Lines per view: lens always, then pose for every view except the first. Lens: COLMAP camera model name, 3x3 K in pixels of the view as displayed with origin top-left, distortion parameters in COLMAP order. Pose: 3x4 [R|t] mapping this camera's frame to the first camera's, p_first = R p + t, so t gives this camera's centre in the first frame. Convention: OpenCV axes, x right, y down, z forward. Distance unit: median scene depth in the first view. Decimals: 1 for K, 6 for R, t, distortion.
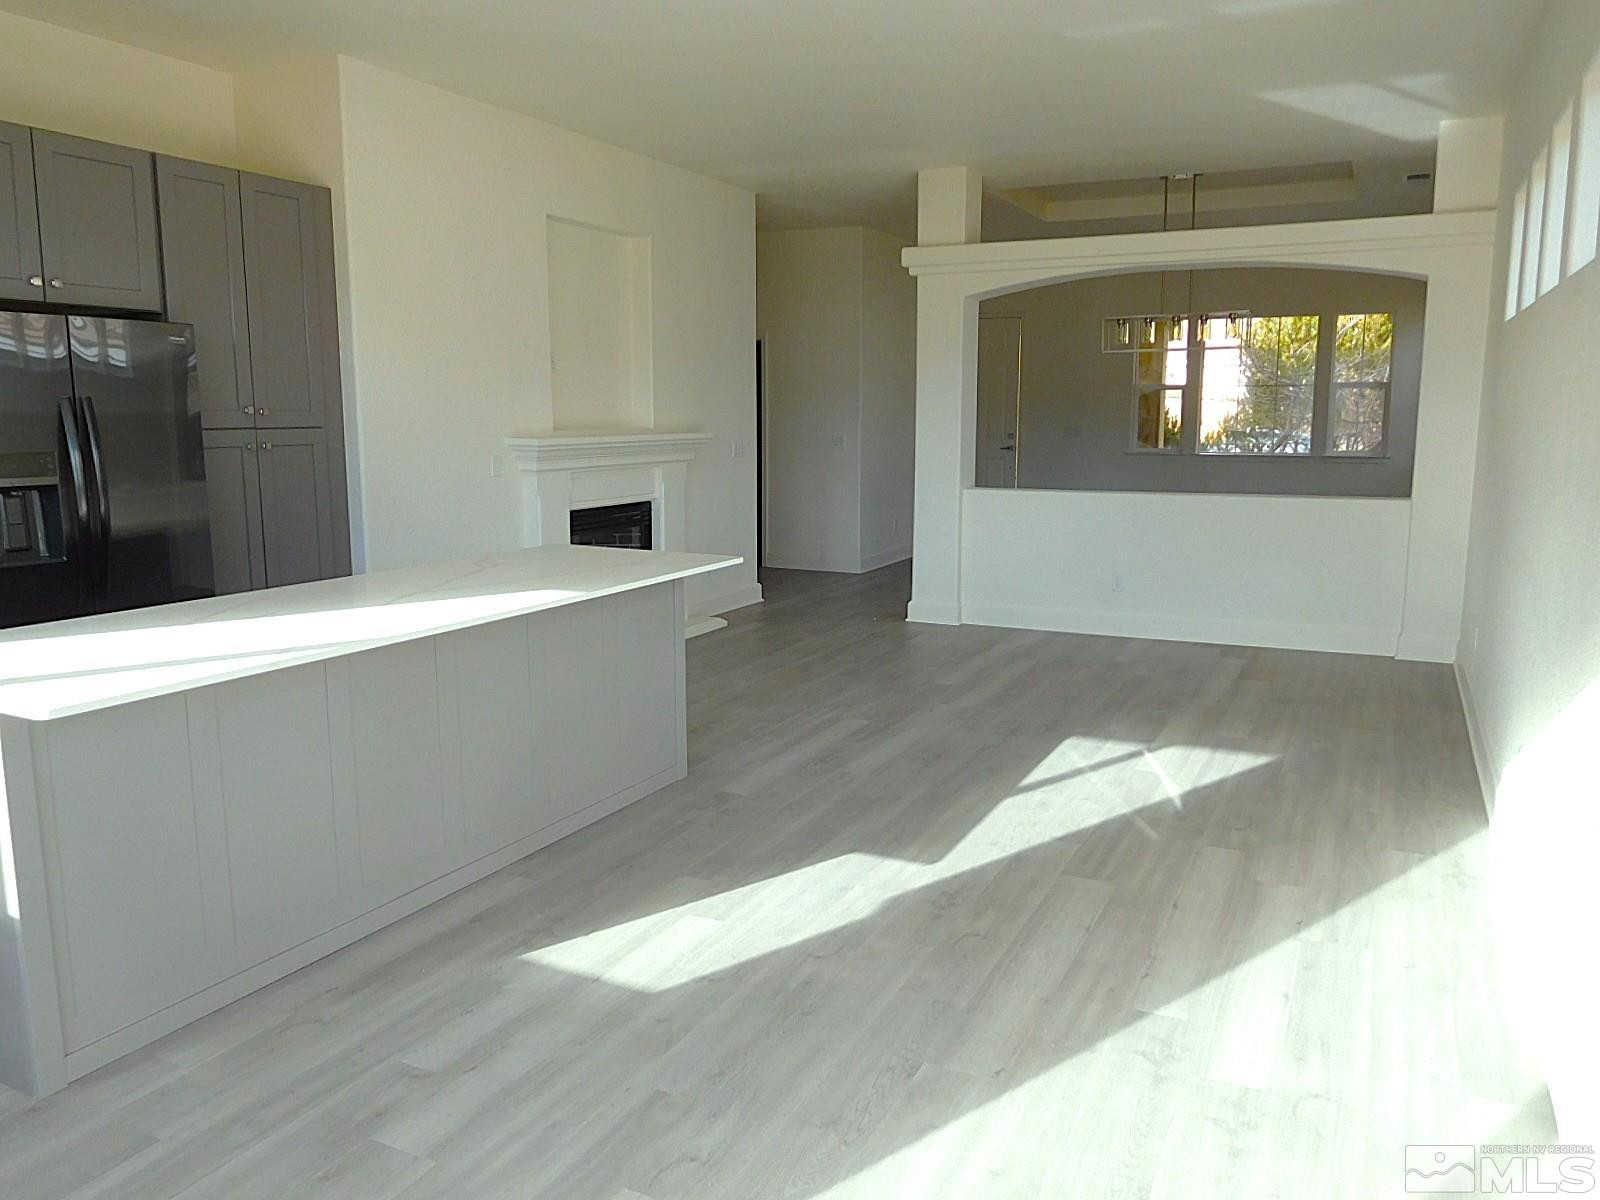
lens RADIAL K [[1198.4, 0, 795.4], [0, 1198.4, 595.7], [0, 0, 1]] dist [-0.002608, -0.008294]
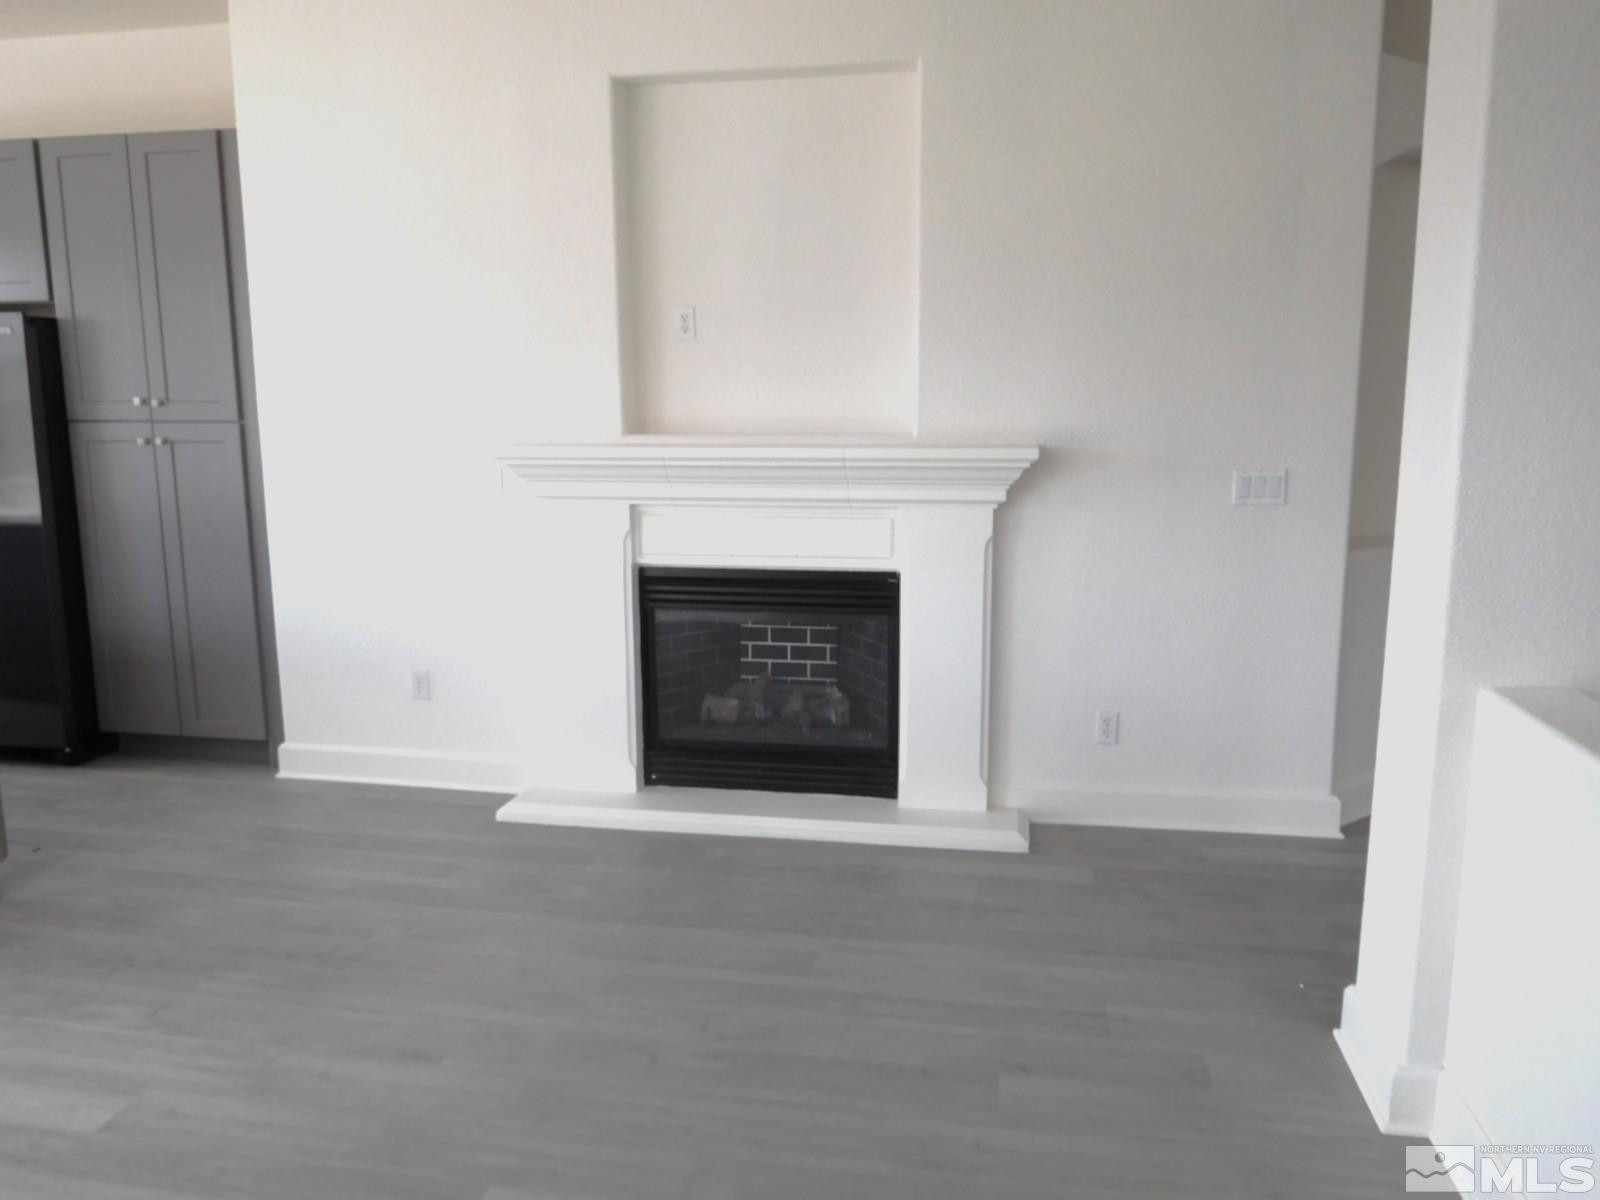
lens RADIAL K [[1198.4, 0, 801.9], [0, 1198.4, 595.0], [0, 0, 1]] dist [-0.002608, -0.008294]
pose [[0.274761, 0.152076, -0.949410, 0.414453], [-0.147435, 0.982399, 0.114693, -0.138133], [0.950142, 0.108463, 0.292346, 0.899478]]
